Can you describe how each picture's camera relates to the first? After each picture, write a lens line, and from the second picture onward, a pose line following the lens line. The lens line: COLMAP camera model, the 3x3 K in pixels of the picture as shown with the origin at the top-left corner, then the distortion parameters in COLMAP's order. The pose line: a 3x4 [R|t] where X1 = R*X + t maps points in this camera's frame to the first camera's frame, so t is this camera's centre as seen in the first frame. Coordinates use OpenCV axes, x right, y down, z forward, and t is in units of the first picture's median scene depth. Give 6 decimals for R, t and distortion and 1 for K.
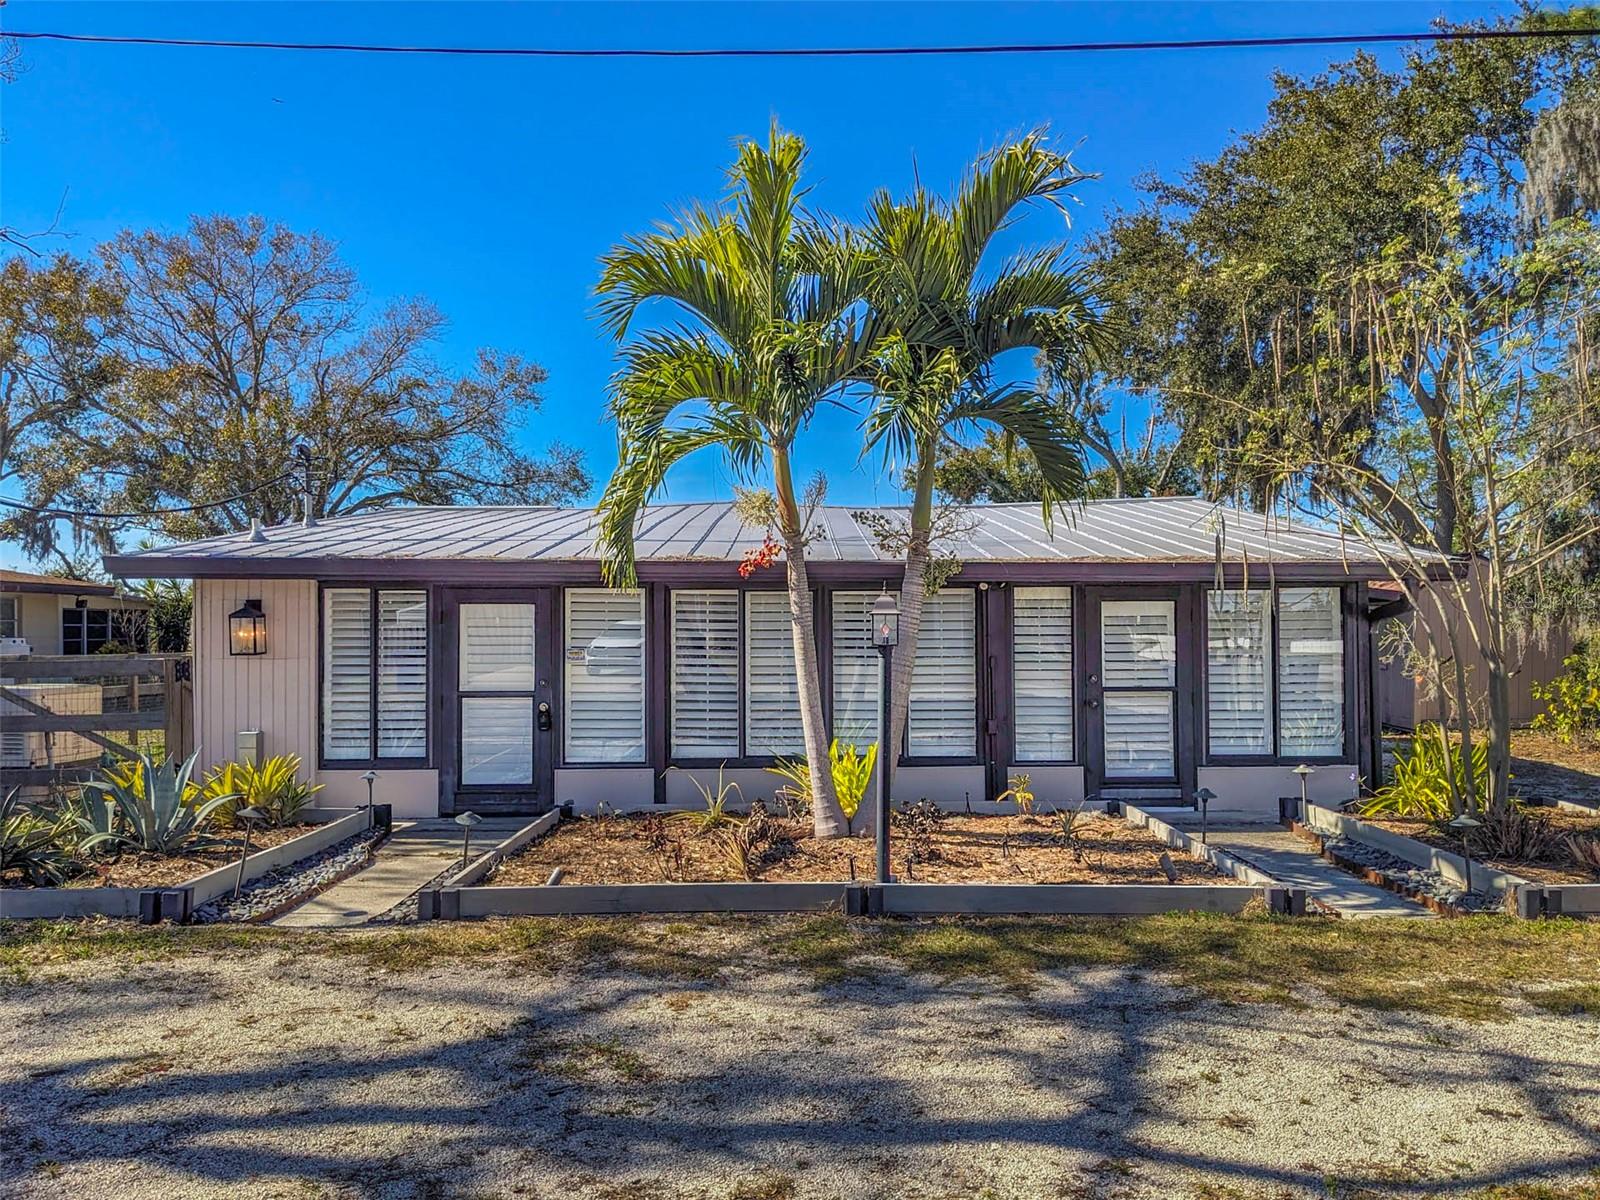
lens RADIAL K [[1269.9, 0, 801.3], [0, 1269.9, 601.4], [0, 0, 1]] dist [0.017587, -0.011082]
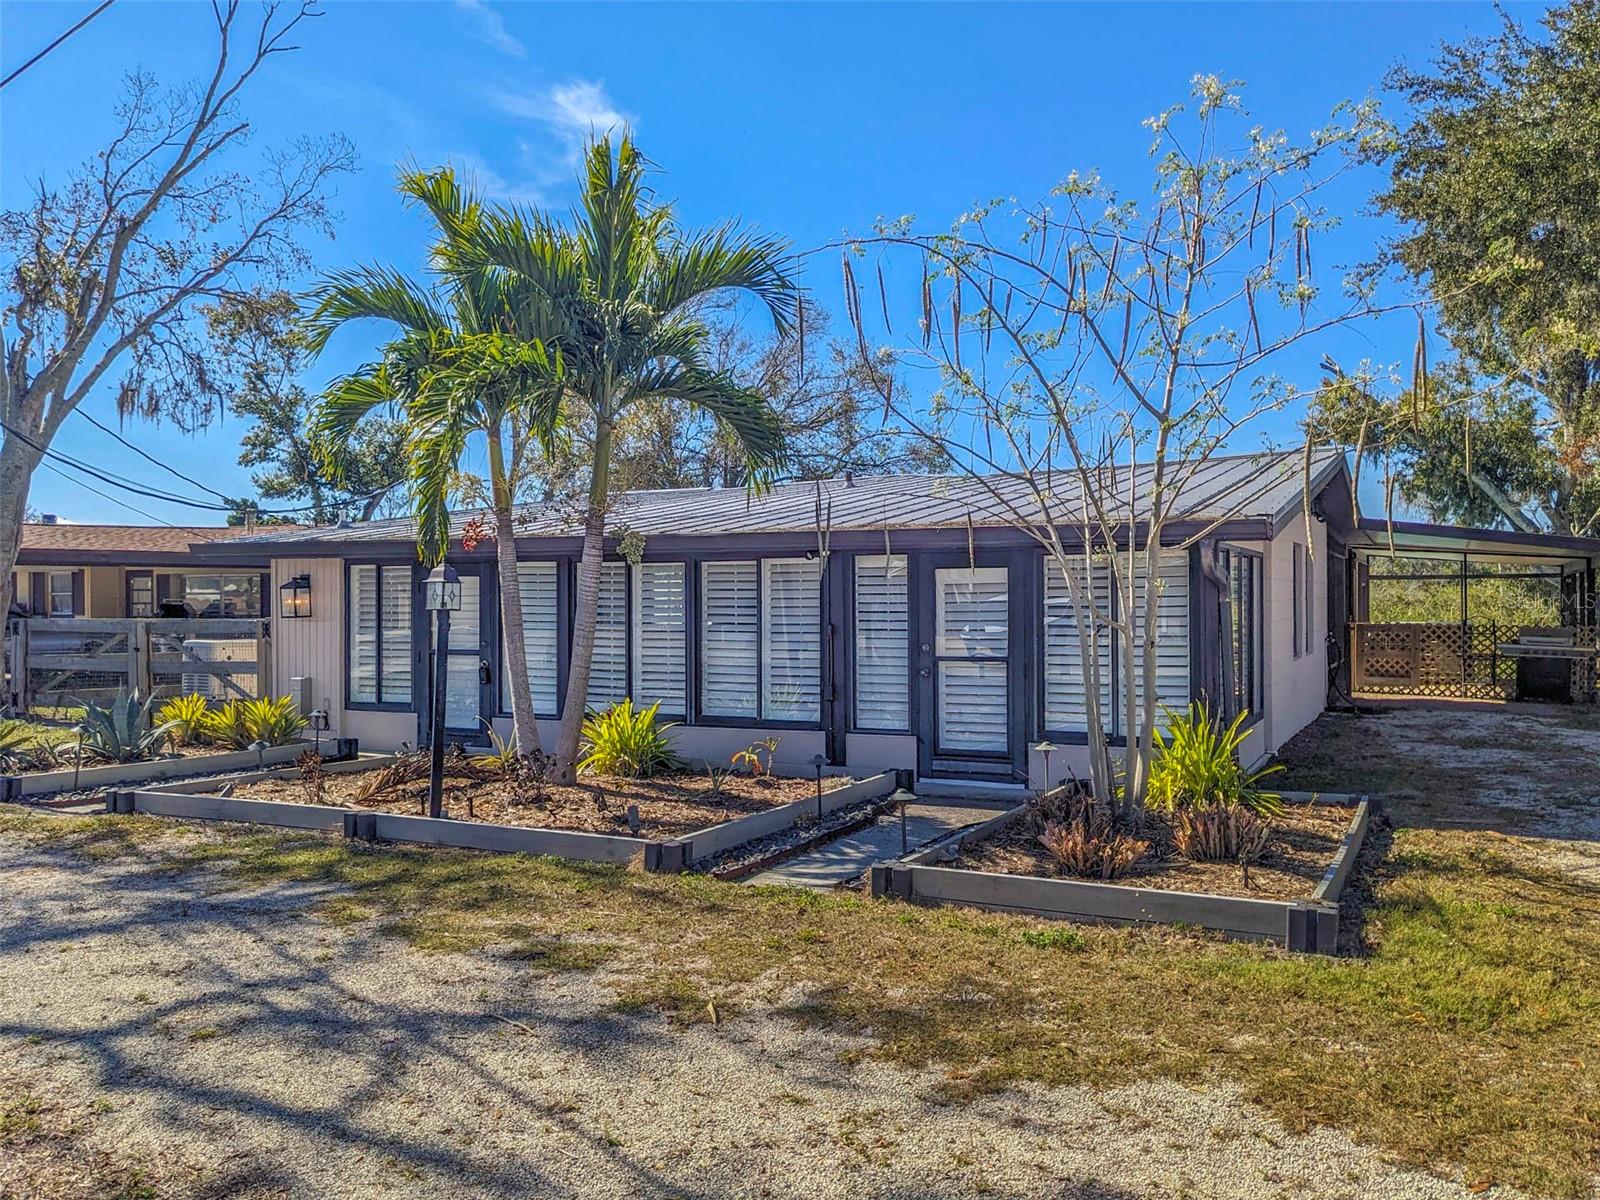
lens RADIAL K [[1269.9, 0, 803.5], [0, 1269.9, 600.9], [0, 0, 1]] dist [0.017587, -0.011082]
pose [[0.891870, -0.000453, -0.452292, 0.587379], [0.009278, 0.999807, 0.017294, 0.007250], [0.452197, -0.019620, 0.891702, 0.086206]]
